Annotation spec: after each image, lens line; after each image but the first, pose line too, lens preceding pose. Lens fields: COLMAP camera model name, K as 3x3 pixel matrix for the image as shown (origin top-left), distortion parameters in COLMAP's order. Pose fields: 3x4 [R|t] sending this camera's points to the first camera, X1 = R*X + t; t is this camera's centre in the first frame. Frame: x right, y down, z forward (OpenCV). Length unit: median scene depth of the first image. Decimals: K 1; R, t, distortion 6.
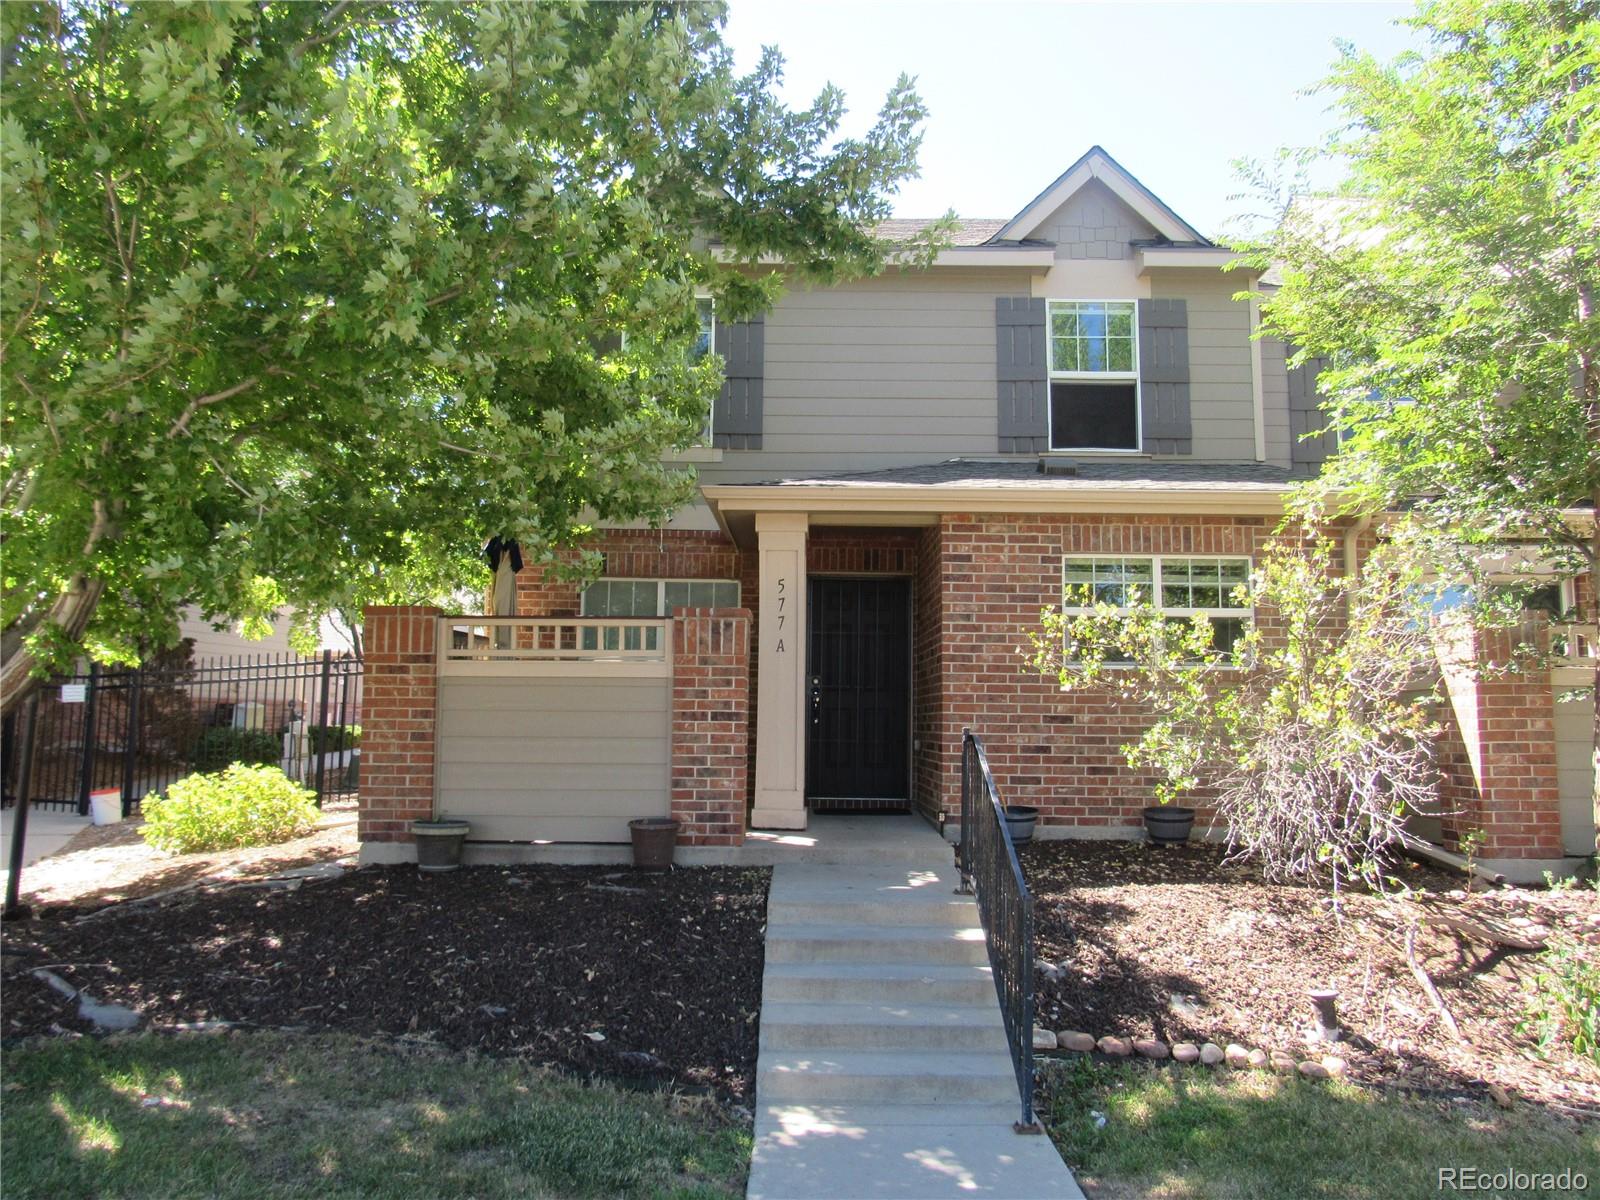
lens RADIAL K [[1136.4, 0, 799.5], [0, 1136.4, 599.1], [0, 0, 1]] dist [-0.021605, -0.002693]
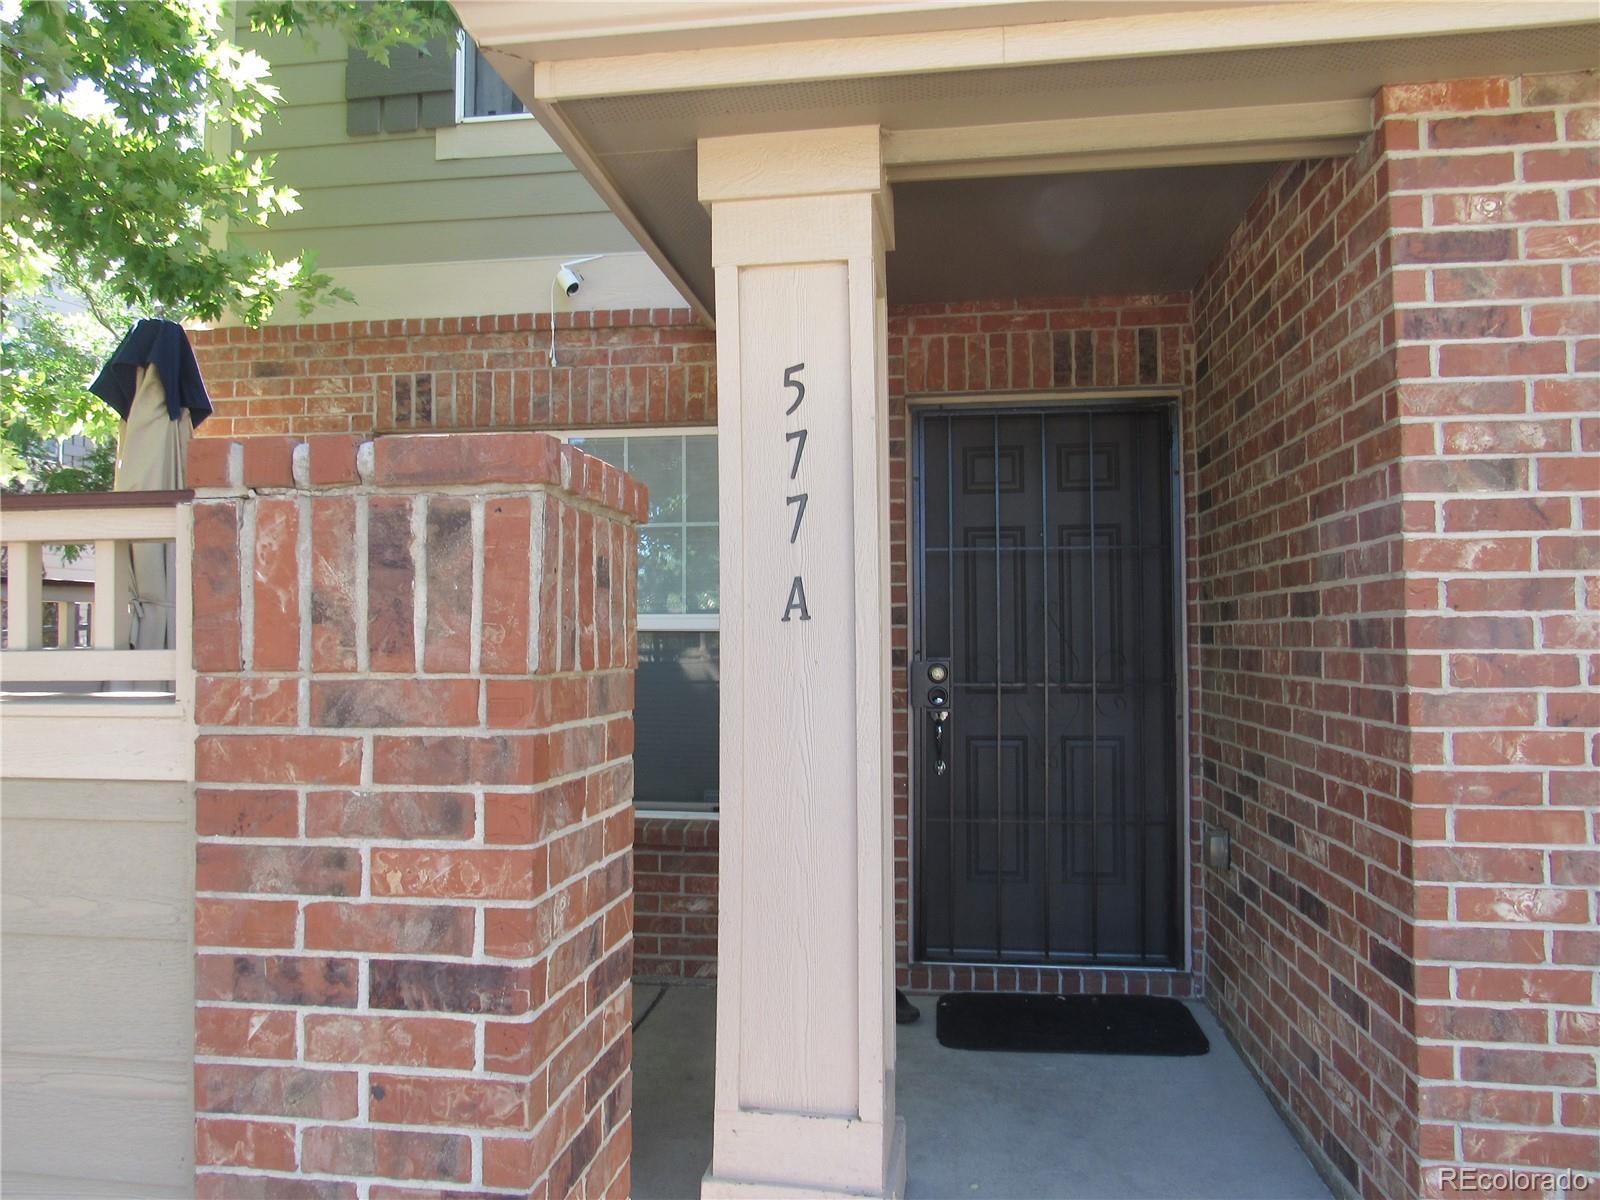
lens RADIAL K [[1136.4, 0, 801.9], [0, 1136.4, 601.2], [0, 0, 1]] dist [-0.021605, -0.002693]
pose [[0.991972, -0.024594, -0.124041, 0.020703], [0.033264, 0.997109, 0.068320, 0.022425], [0.122002, -0.071898, 0.989922, 0.726425]]
